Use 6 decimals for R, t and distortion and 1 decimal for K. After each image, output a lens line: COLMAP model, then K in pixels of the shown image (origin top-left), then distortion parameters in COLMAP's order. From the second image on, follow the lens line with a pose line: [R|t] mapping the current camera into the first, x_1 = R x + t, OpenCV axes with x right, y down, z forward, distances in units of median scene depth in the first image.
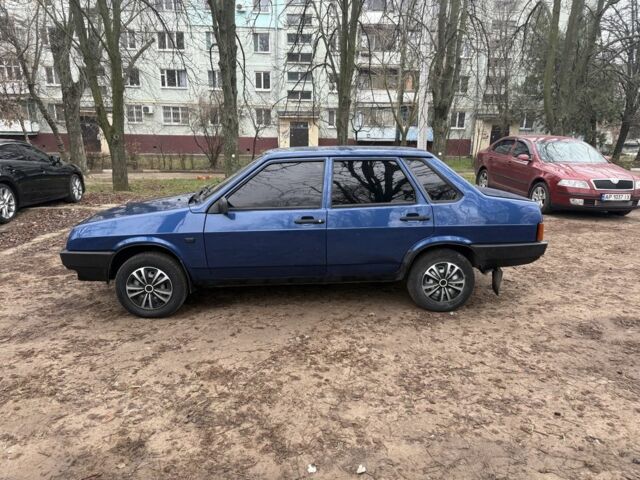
lens RADIAL K [[442.9, 0, 320.0], [0, 442.9, 240.0], [0, 0, 1]] dist [0.098782, -0.149107]
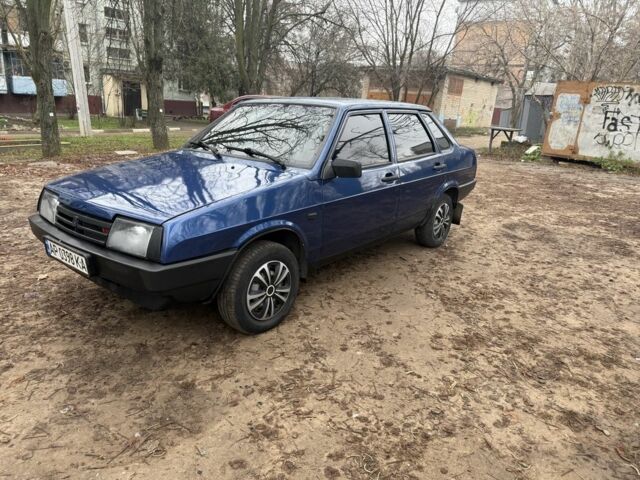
lens RADIAL K [[446.9, 0, 317.4], [0, 446.9, 238.2], [0, 0, 1]] dist [0.047097, -0.060724]
pose [[0.672686, -0.183500, 0.716813, -0.847461], [0.125385, 0.983020, 0.133981, -0.063633], [-0.729227, -0.000250, 0.684272, 0.457871]]
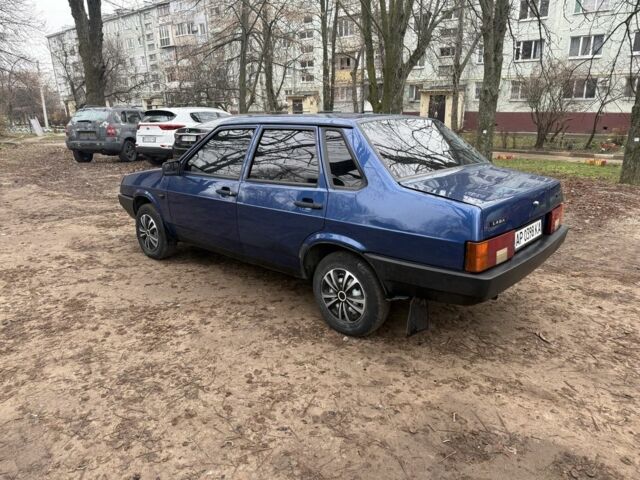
lens RADIAL K [[446.9, 0, 317.4], [0, 446.9, 238.2], [0, 0, 1]] dist [0.047097, -0.060724]
pose [[0.703514, 0.183428, -0.686602, 0.787984], [-0.155484, 0.982438, 0.103147, -0.074623], [0.693464, 0.034190, 0.719679, 0.454318]]
